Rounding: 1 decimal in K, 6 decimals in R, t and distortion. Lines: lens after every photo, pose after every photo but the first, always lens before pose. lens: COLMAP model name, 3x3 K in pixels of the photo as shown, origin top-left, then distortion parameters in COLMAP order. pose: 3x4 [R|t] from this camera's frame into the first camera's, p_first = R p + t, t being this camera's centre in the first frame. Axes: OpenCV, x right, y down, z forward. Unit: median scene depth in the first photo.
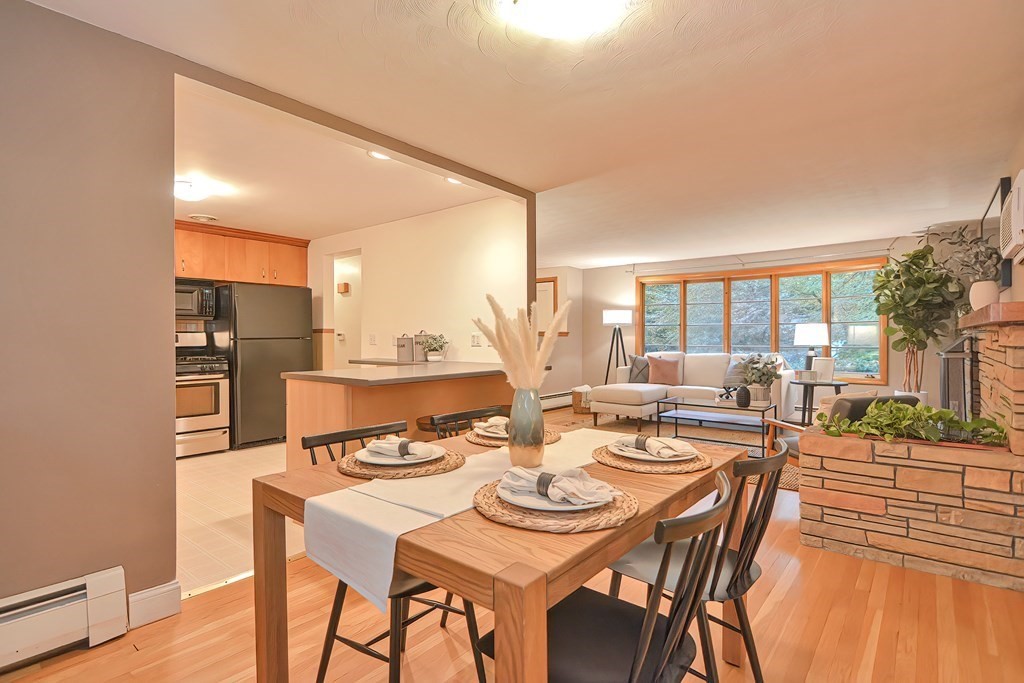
lens RADIAL K [[504.9, 0, 507.0], [0, 504.9, 335.3], [0, 0, 1]] dist [-0.000217, -0.000744]
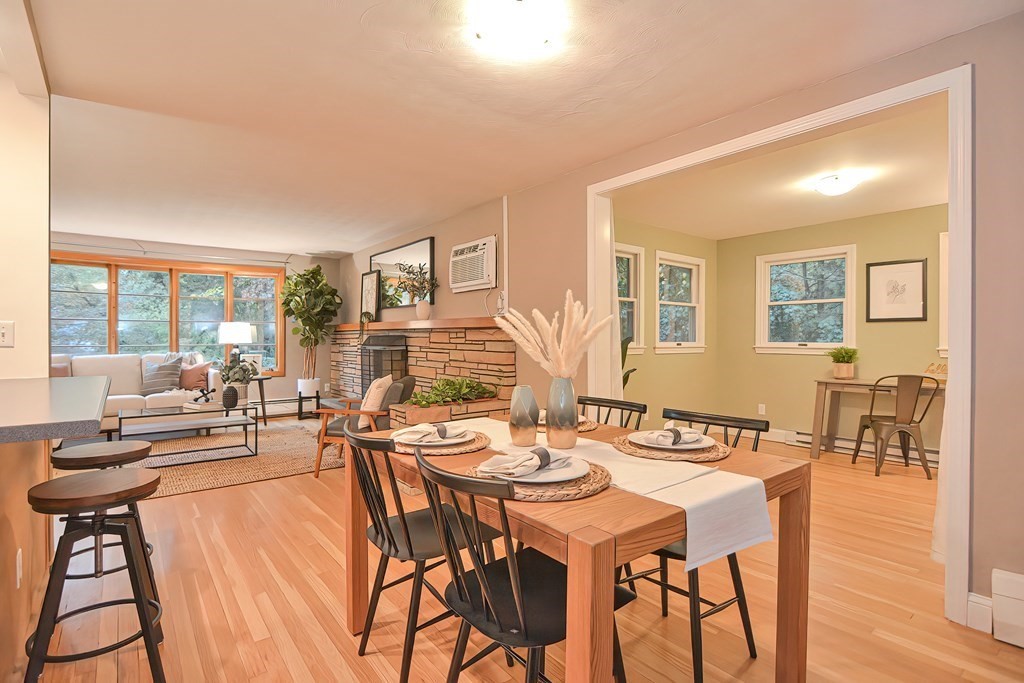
lens RADIAL K [[491.0, 0, 508.4], [0, 491.0, 339.4], [0, 0, 1]] dist [-0.004763, -0.001900]
pose [[0.211227, -0.000352, 0.977437, -0.265692], [-0.006139, 0.999980, 0.001687, 0.006214], [-0.977418, -0.006357, 0.211221, 0.230469]]
